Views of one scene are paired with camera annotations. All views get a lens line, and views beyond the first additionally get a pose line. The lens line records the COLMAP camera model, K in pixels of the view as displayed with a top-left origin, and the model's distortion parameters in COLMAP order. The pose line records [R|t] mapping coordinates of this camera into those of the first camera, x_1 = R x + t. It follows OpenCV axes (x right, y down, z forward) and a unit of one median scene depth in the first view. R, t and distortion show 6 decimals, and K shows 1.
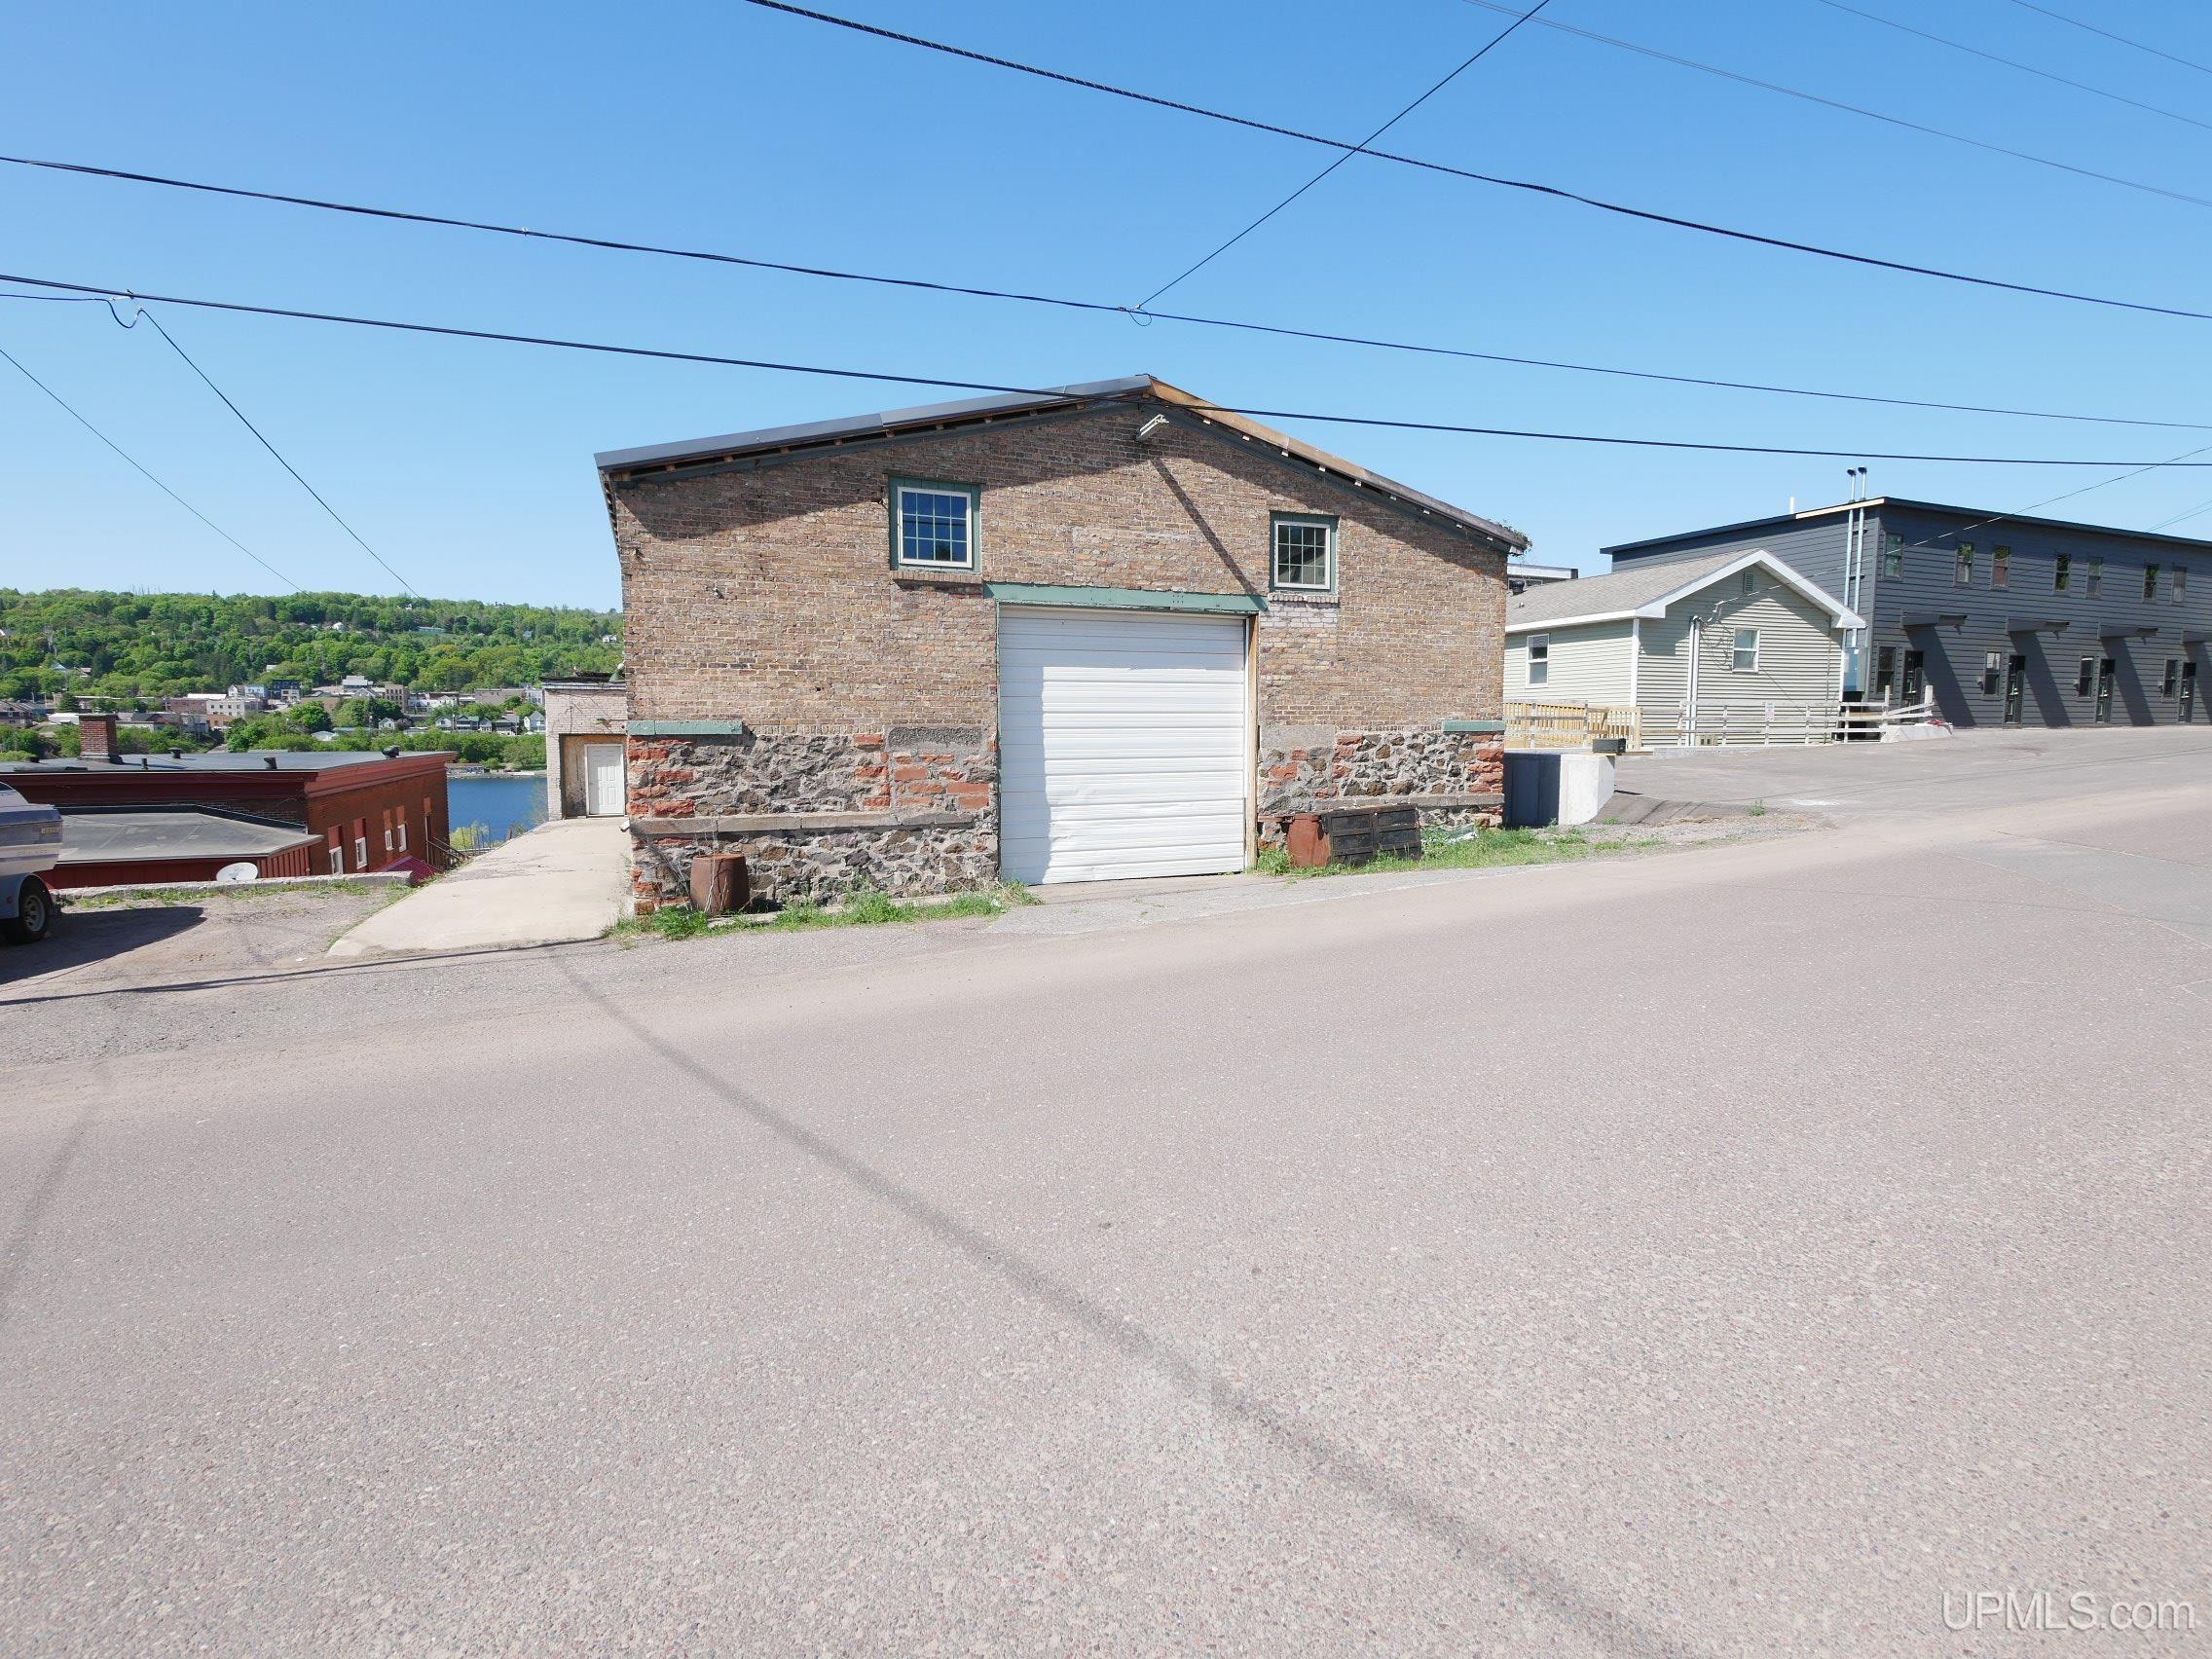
lens RADIAL K [[1041.1, 0, 1102.3], [0, 1041.1, 817.1], [0, 0, 1]] dist [0.001722, -0.000087]
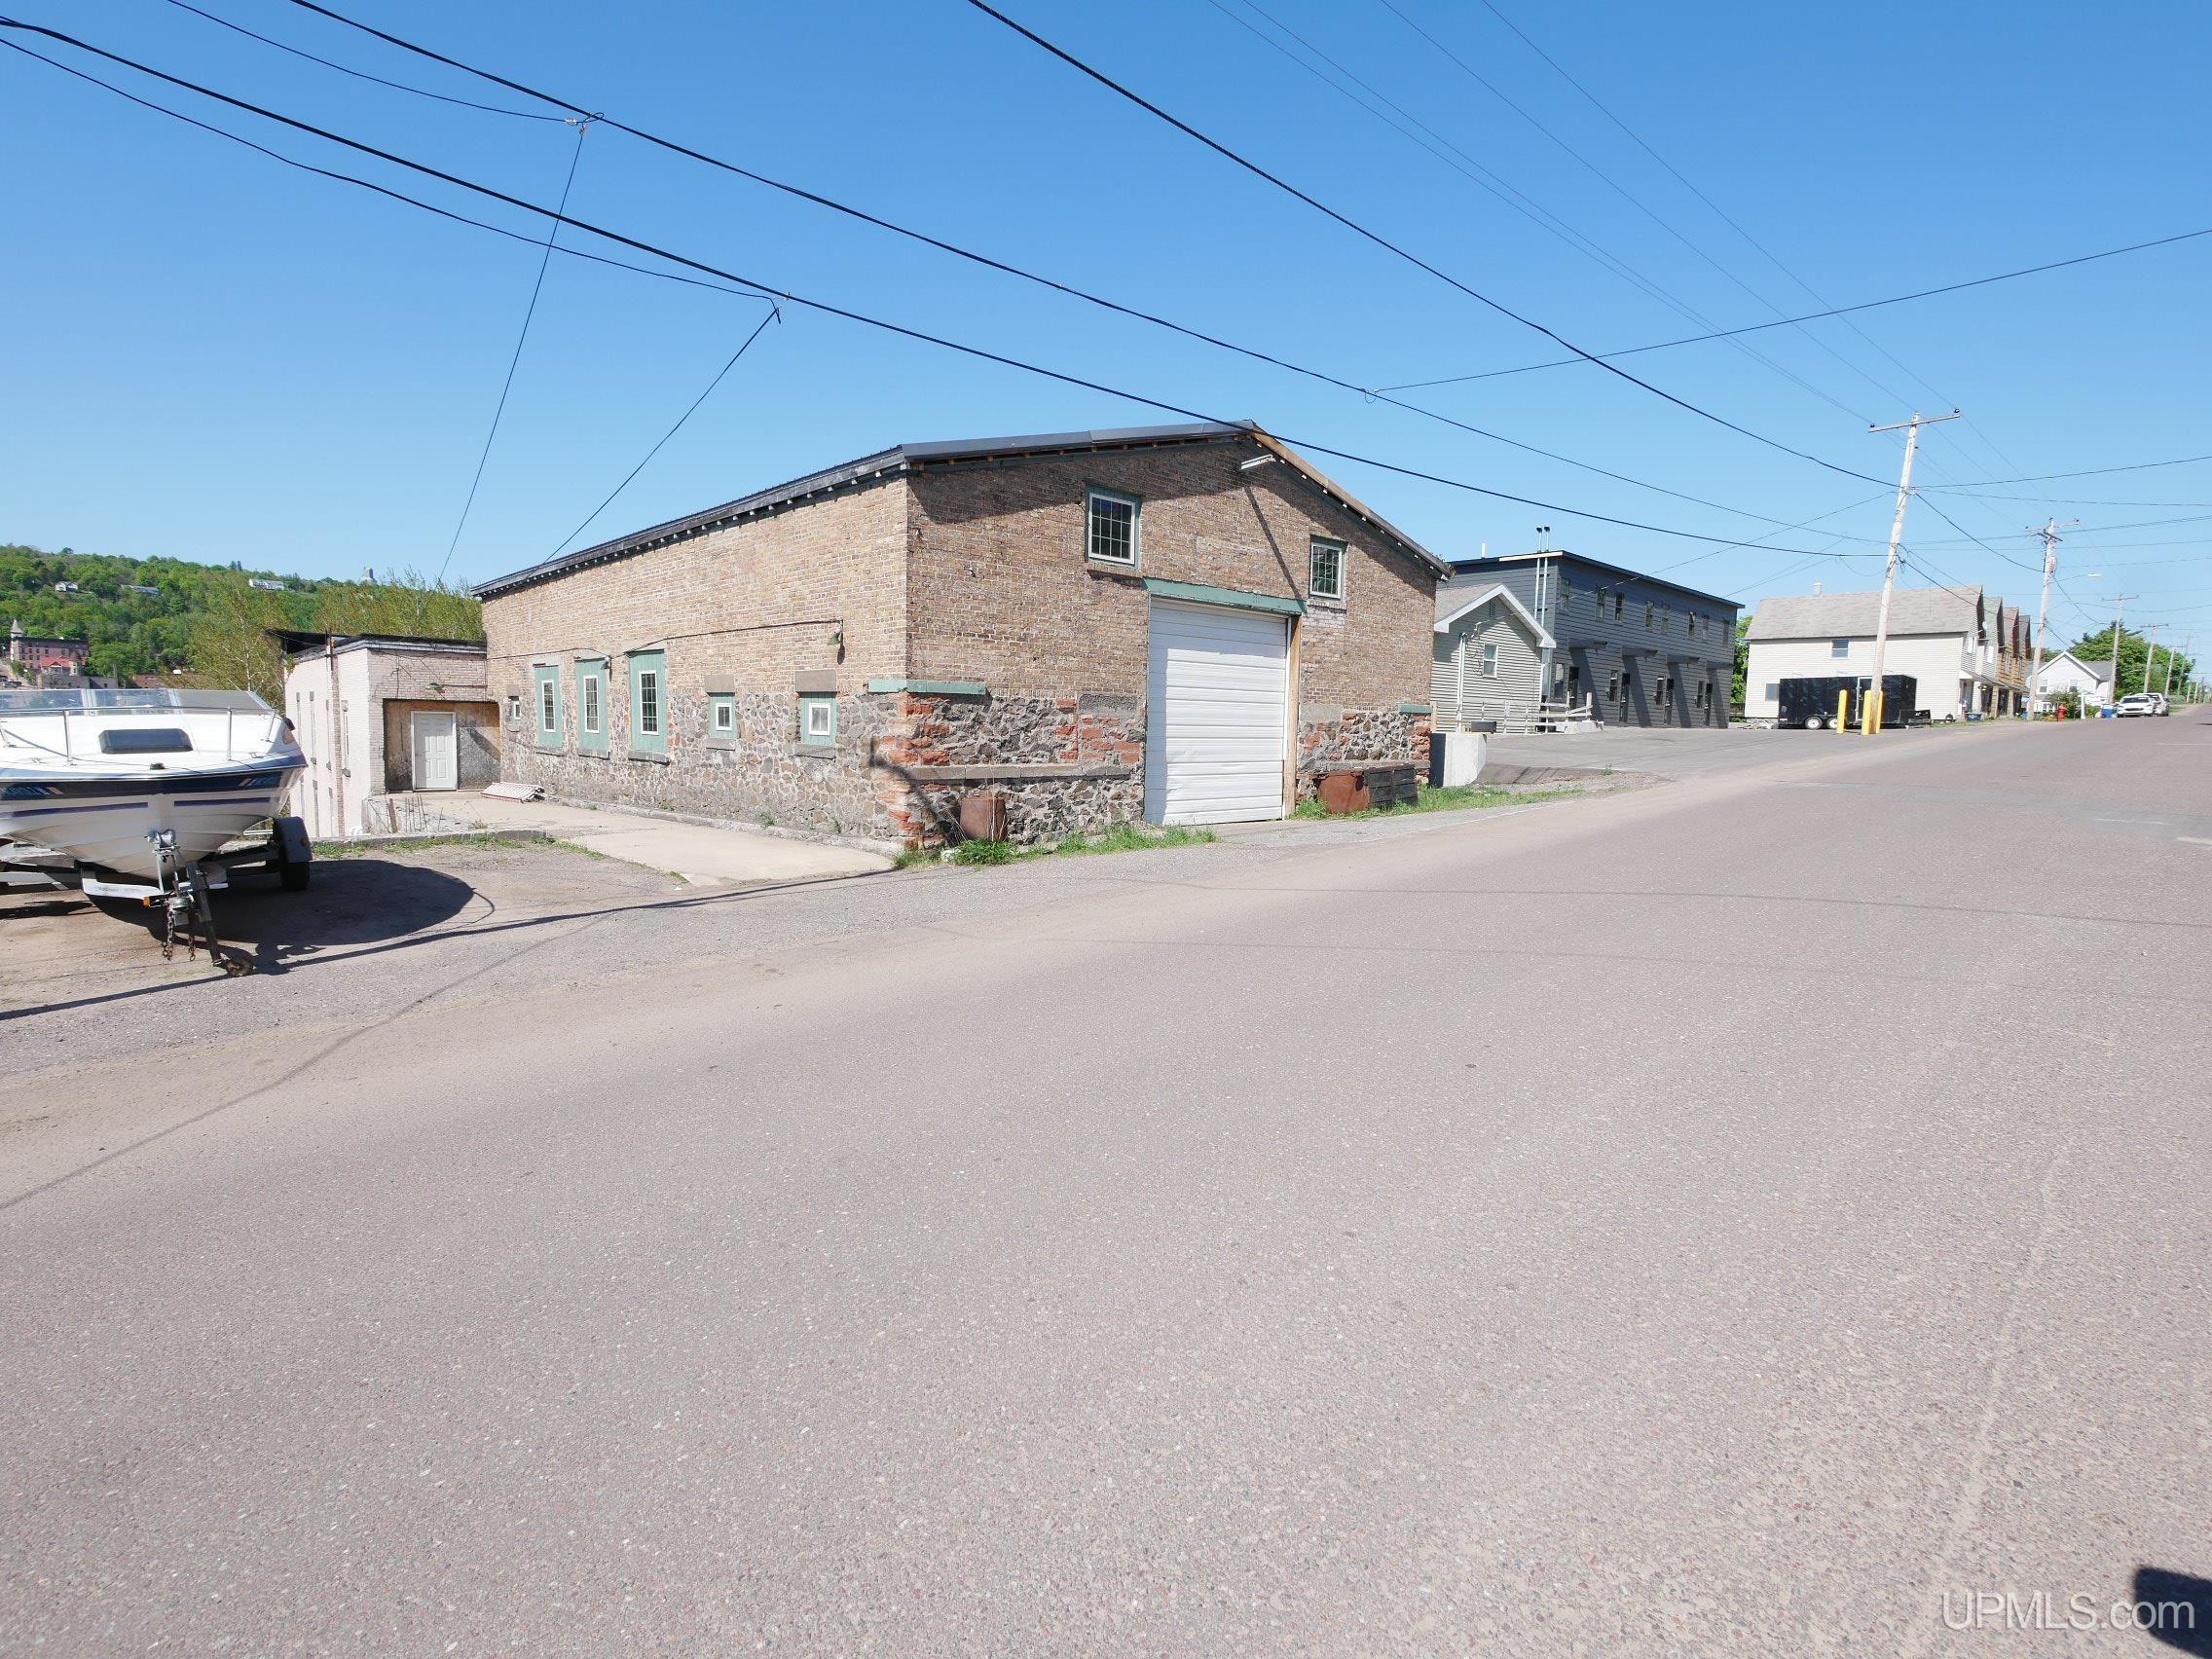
lens RADIAL K [[1041.1, 0, 1103.6], [0, 1041.1, 816.0], [0, 0, 1]] dist [0.001722, -0.000087]
pose [[0.940785, -0.008455, 0.338898, -0.534597], [0.006516, 0.999955, 0.006859, 0.042355], [-0.338941, -0.004244, 0.940798, -0.122249]]
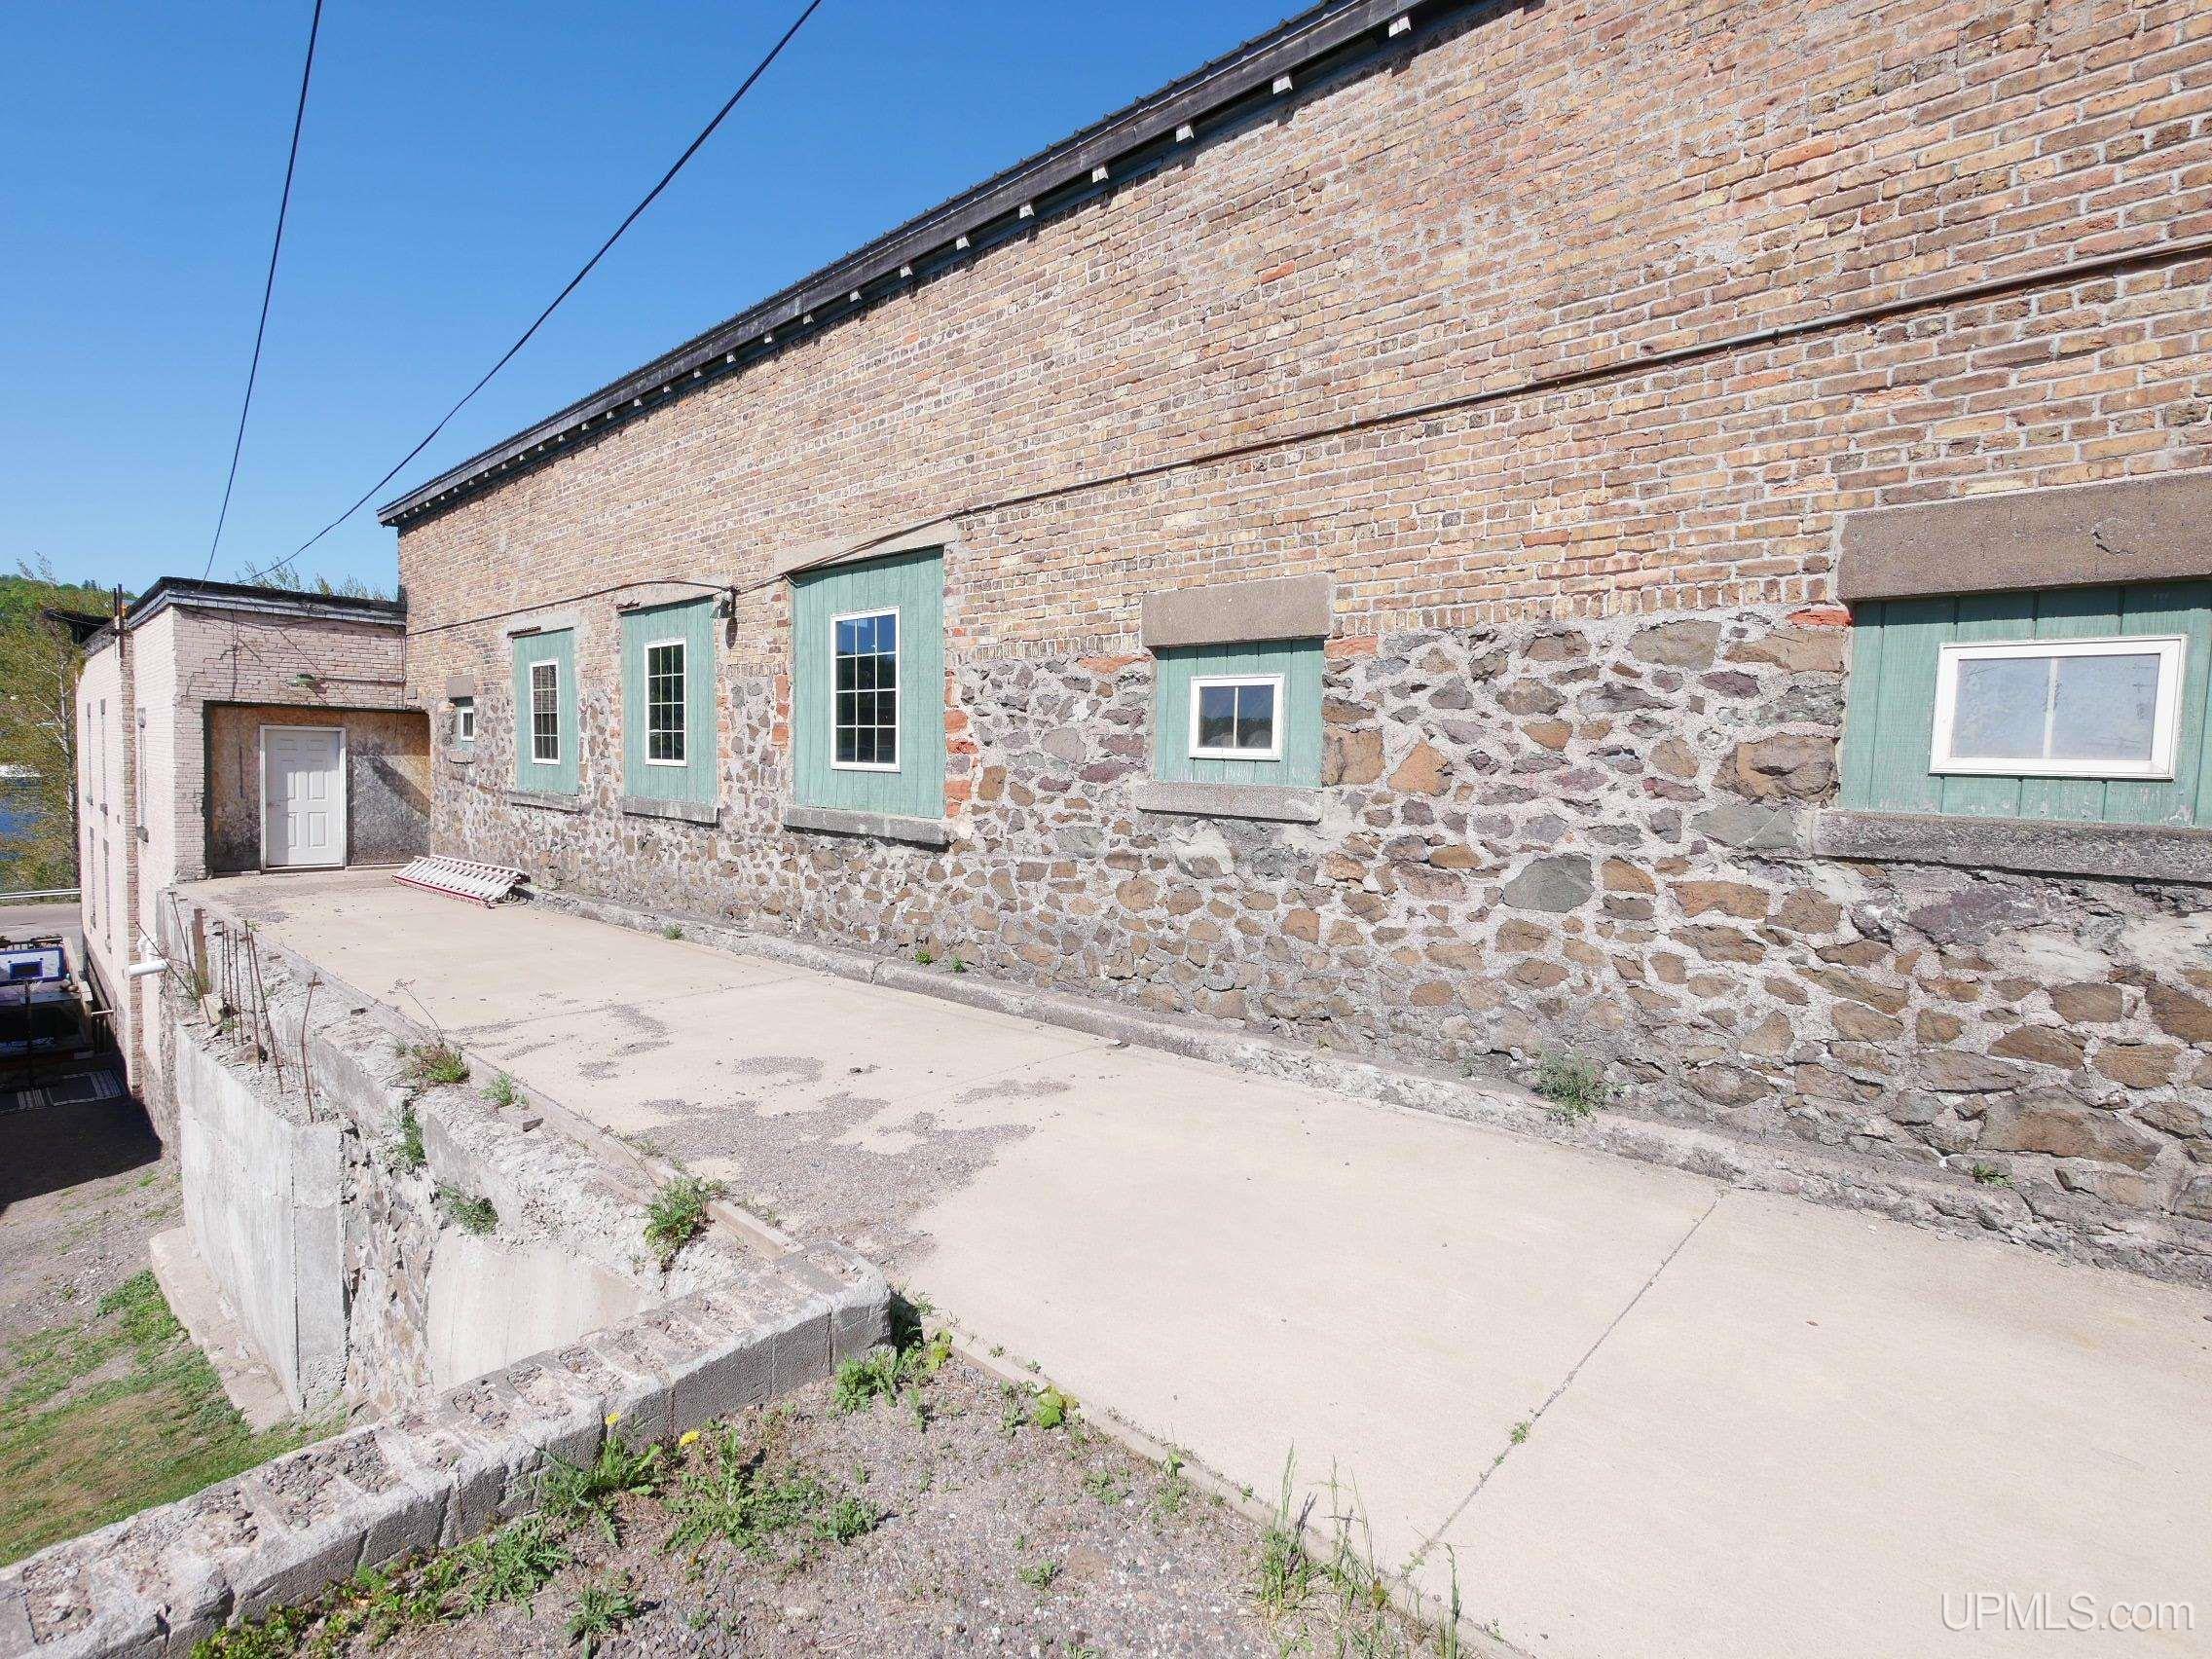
lens RADIAL K [[1041.1, 0, 1095.3], [0, 1041.1, 830.2], [0, 0, 1]] dist [0.001722, -0.000087]
pose [[0.912412, 0.003299, 0.409259, -0.756460], [0.004618, 0.999821, -0.018354, -0.020244], [-0.409247, 0.018636, 0.912233, 0.869018]]
